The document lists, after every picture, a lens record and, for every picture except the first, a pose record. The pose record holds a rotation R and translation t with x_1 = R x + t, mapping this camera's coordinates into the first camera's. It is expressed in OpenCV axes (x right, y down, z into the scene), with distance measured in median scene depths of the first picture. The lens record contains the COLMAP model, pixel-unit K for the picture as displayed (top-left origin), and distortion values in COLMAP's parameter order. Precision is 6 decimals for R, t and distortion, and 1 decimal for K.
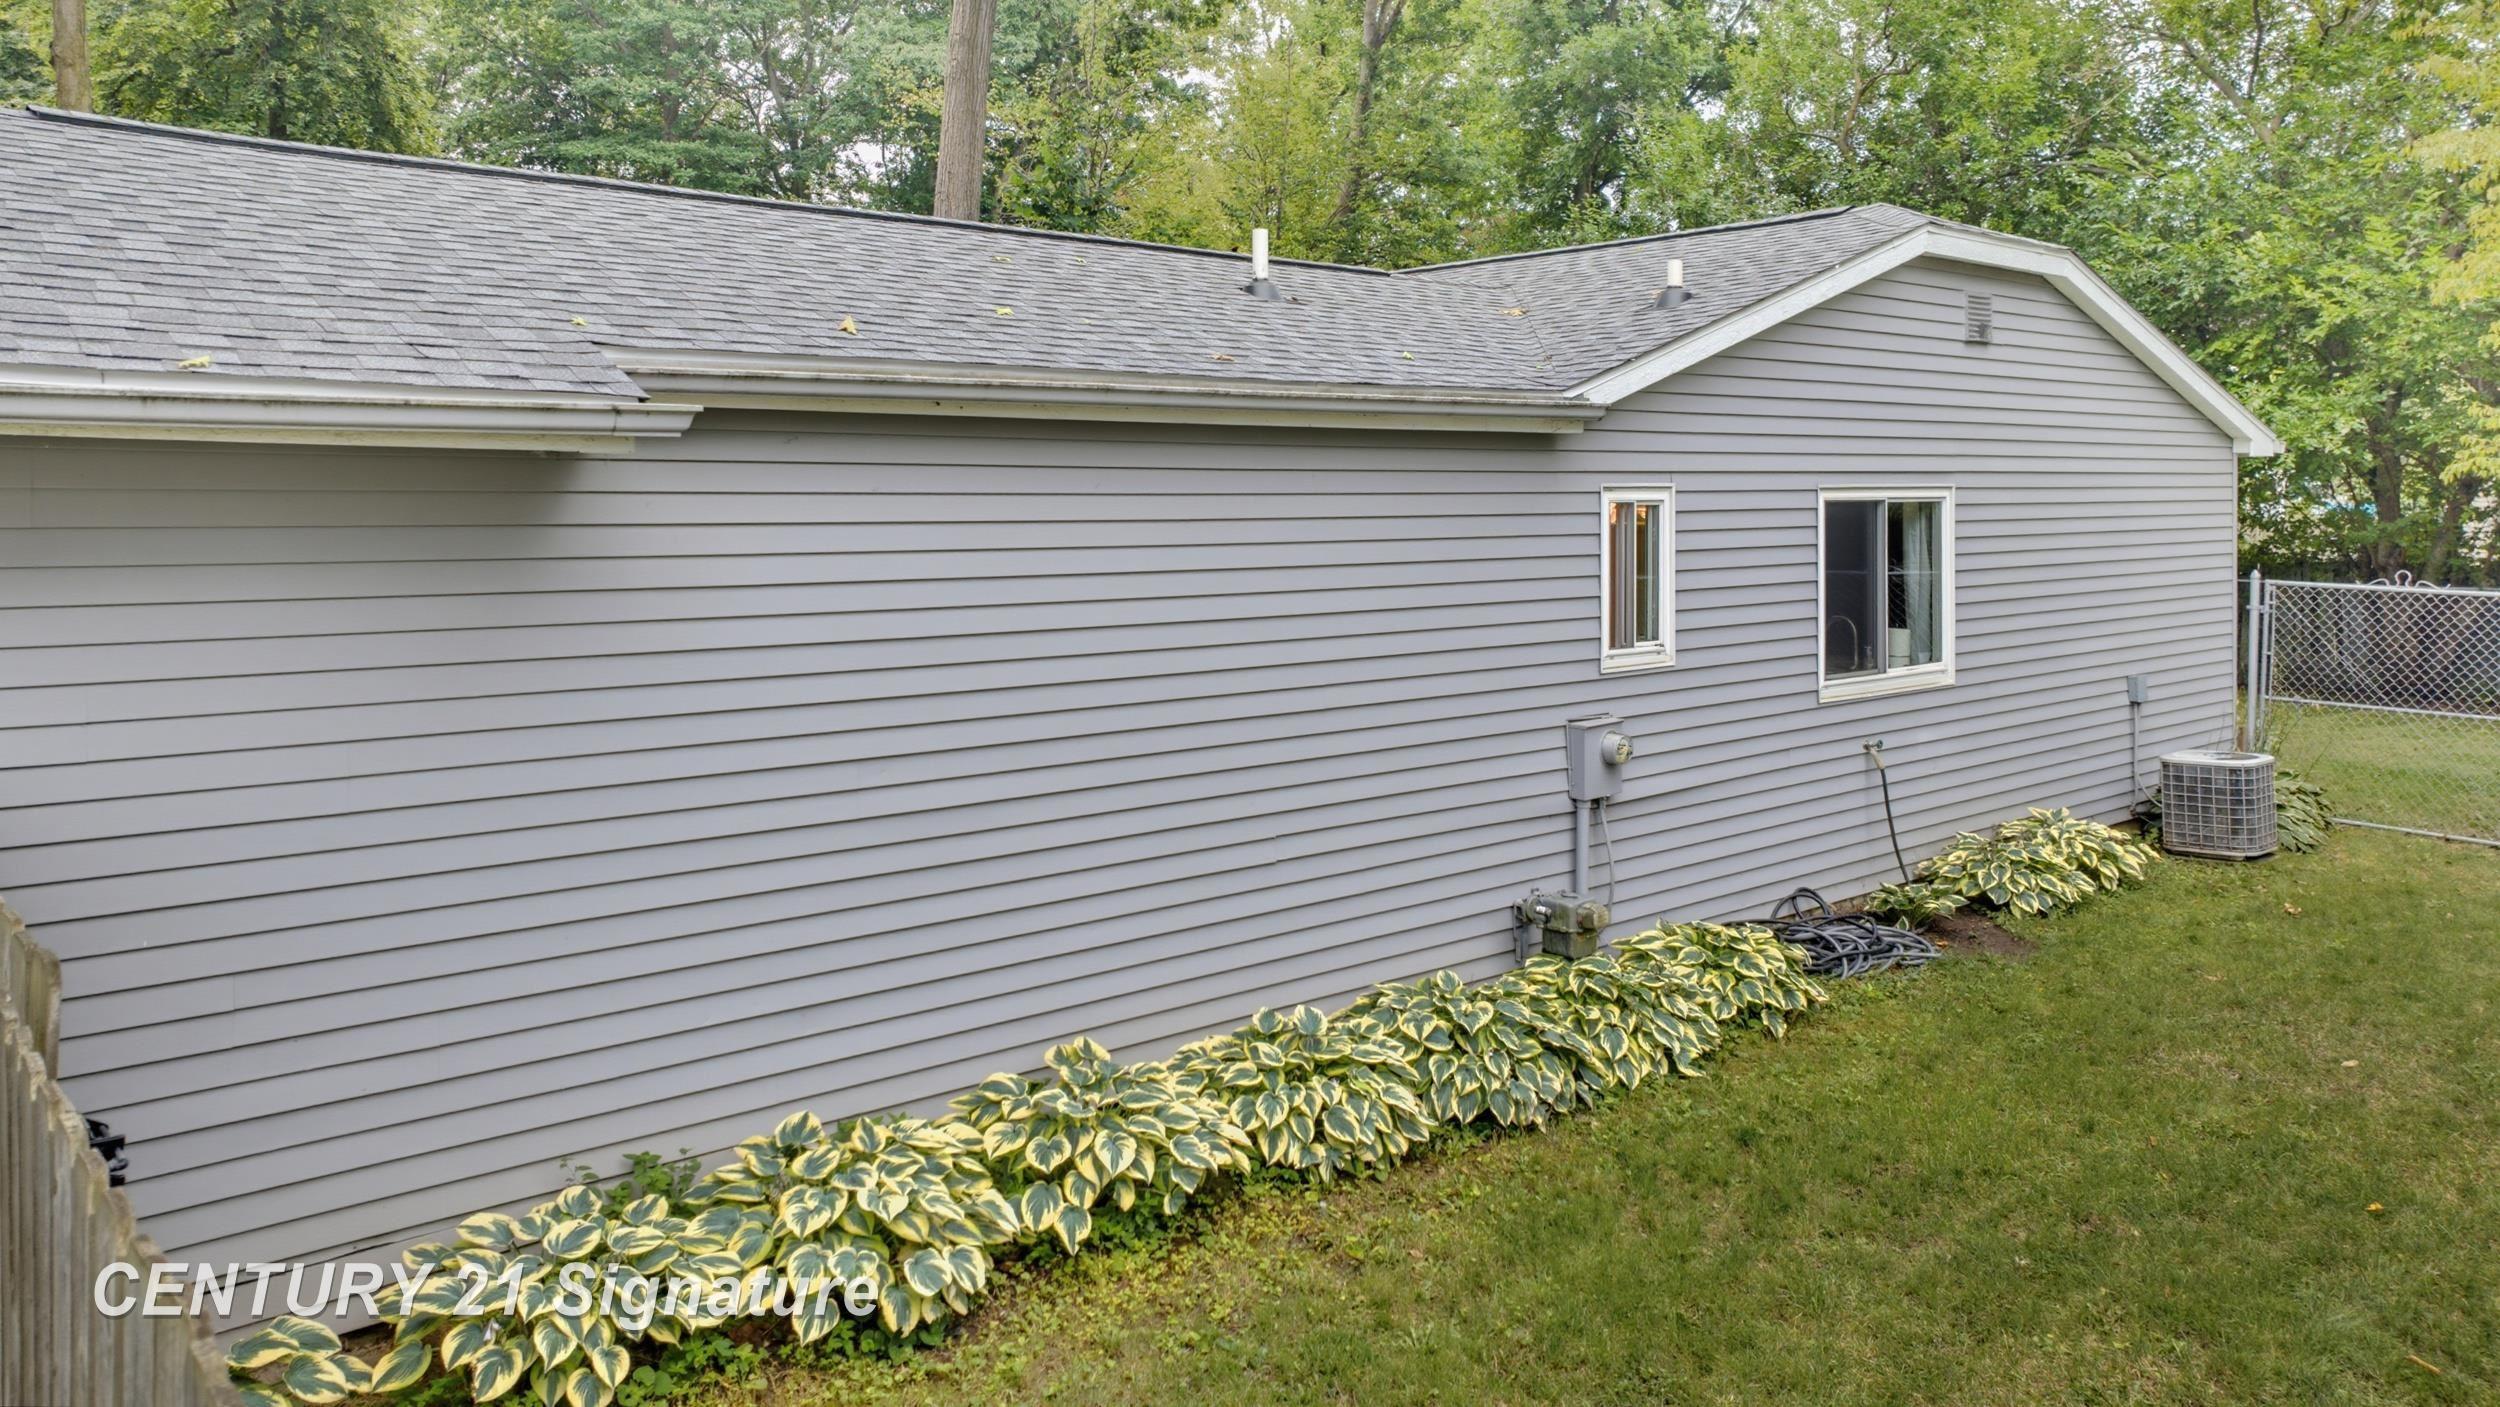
lens RADIAL K [[1742.3, 0, 1250.0], [0, 1742.3, 703.5], [0, 0, 1]] dist [0.001429, -0.000159]
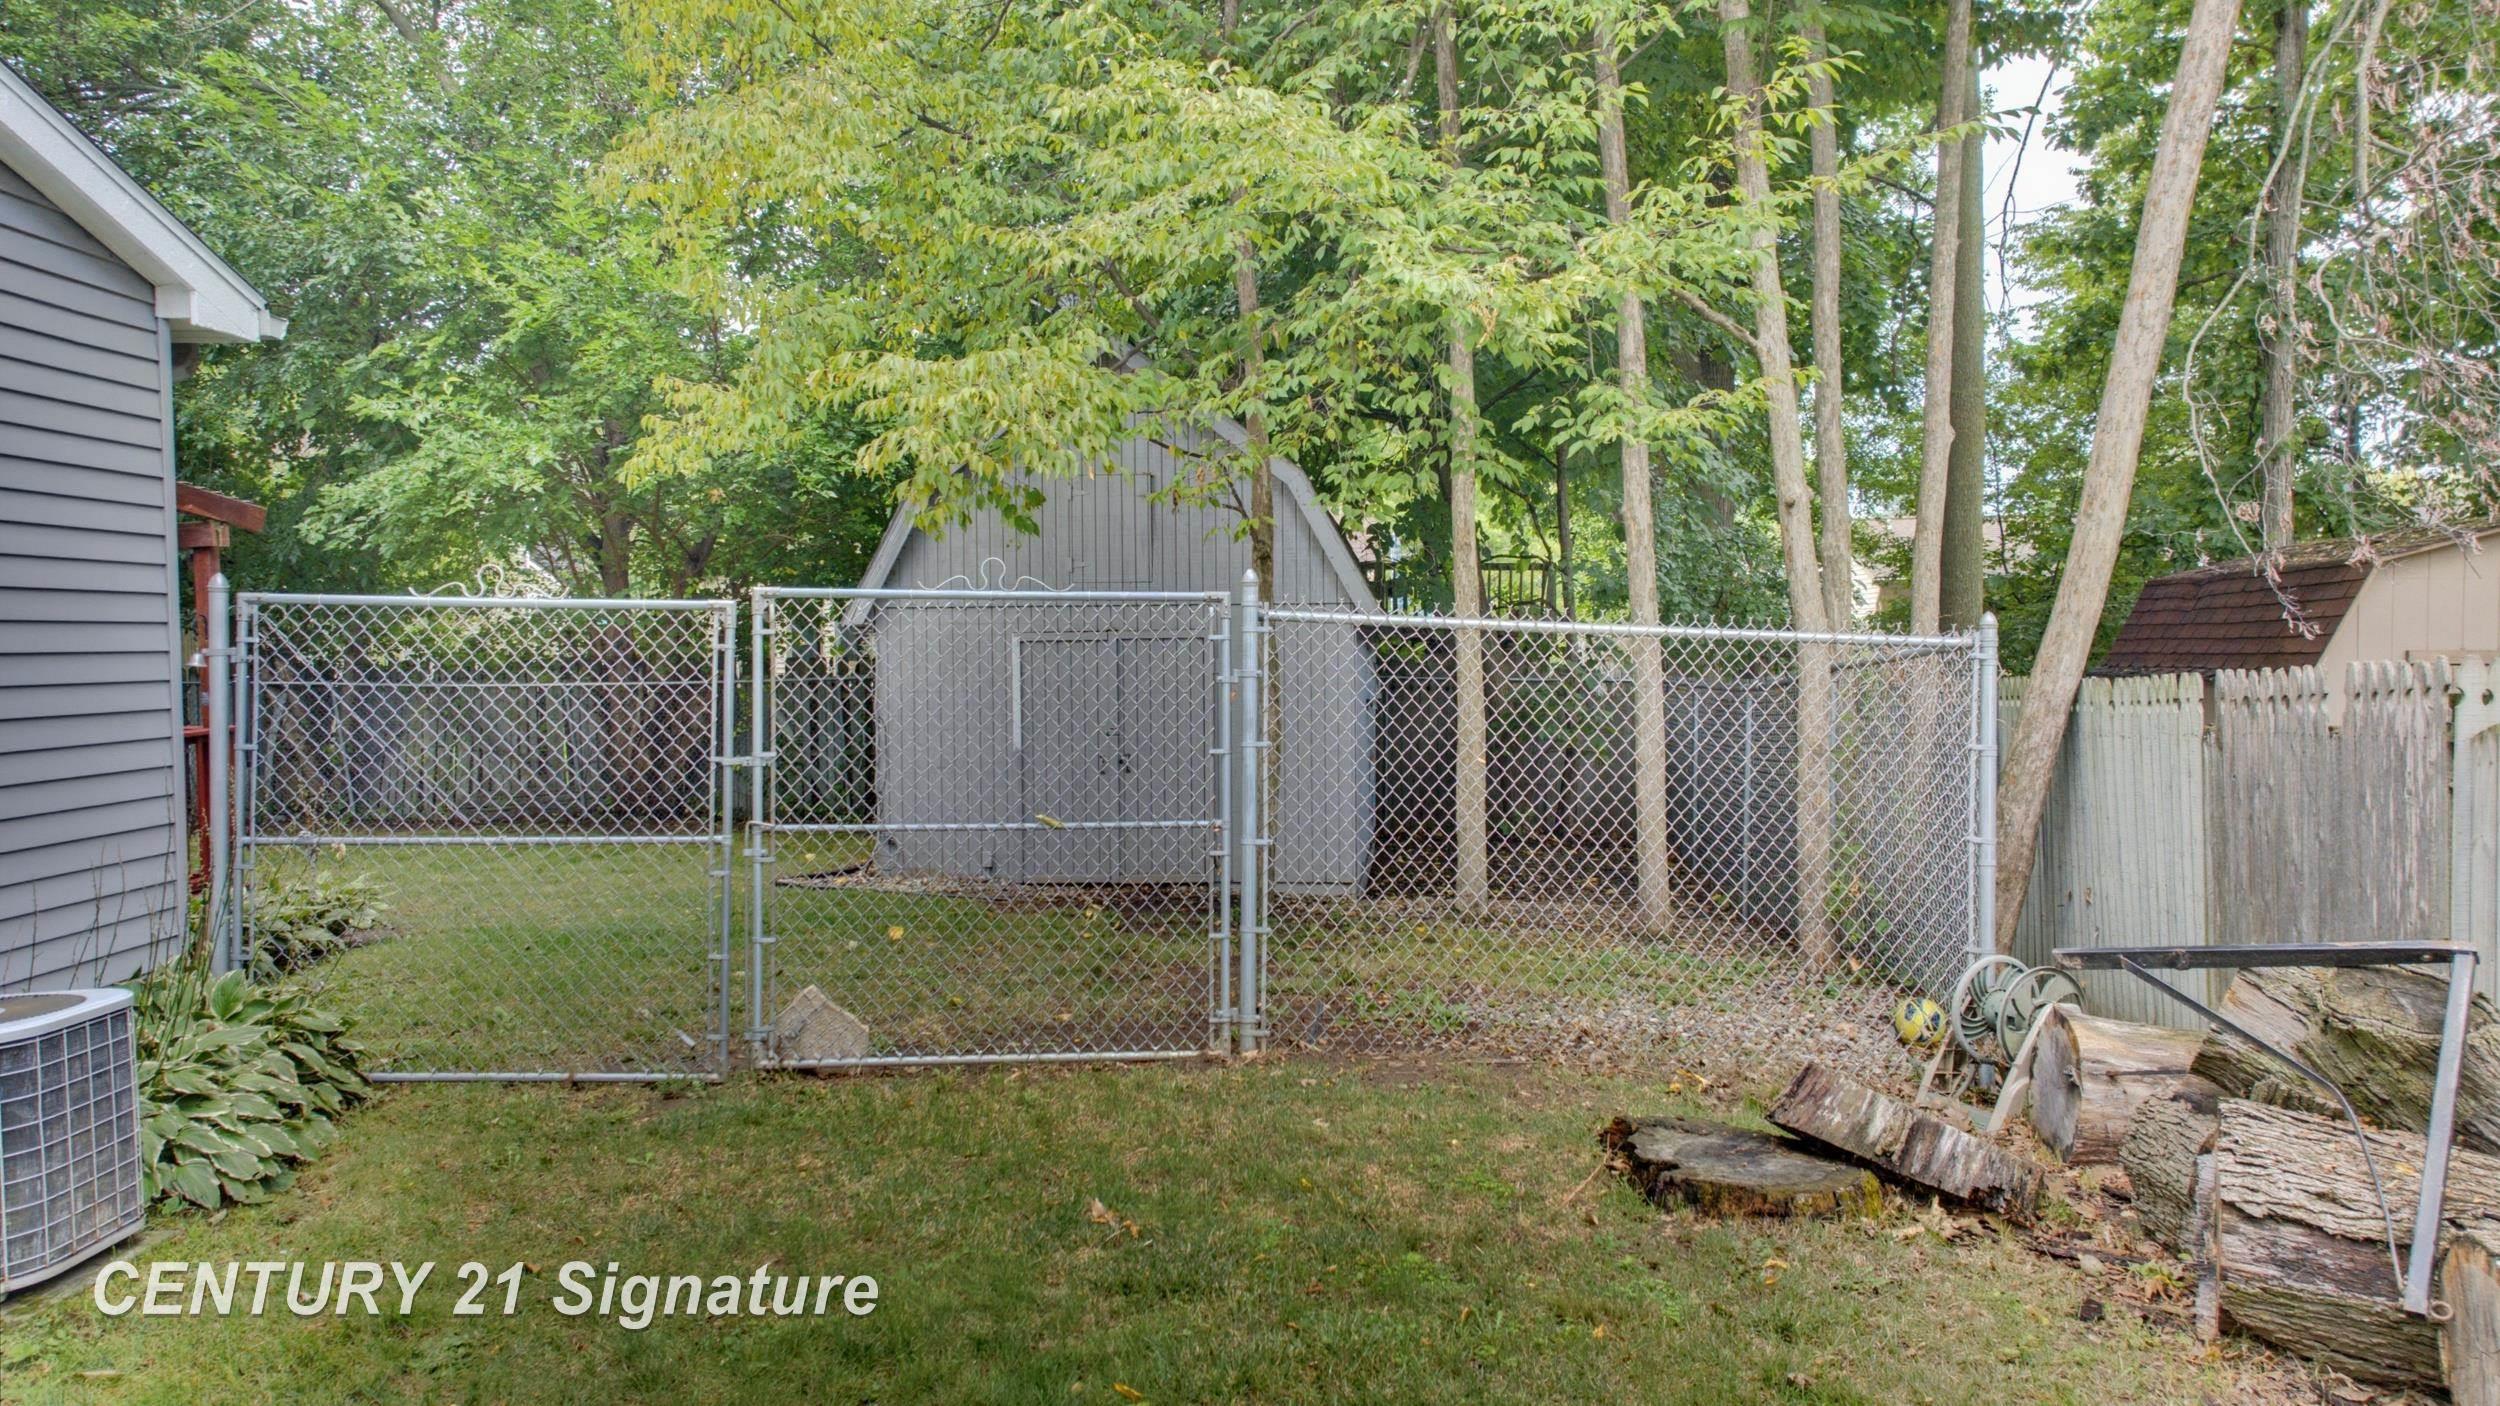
lens RADIAL K [[1742.3, 0, 1250.0], [0, 1742.3, 703.0], [0, 0, 1]] dist [0.001429, -0.000159]
pose [[0.650569, -0.002882, 0.759442, 0.388240], [0.086695, 0.993738, -0.070495, 0.014019], [-0.754483, 0.111702, 0.646744, 0.477755]]
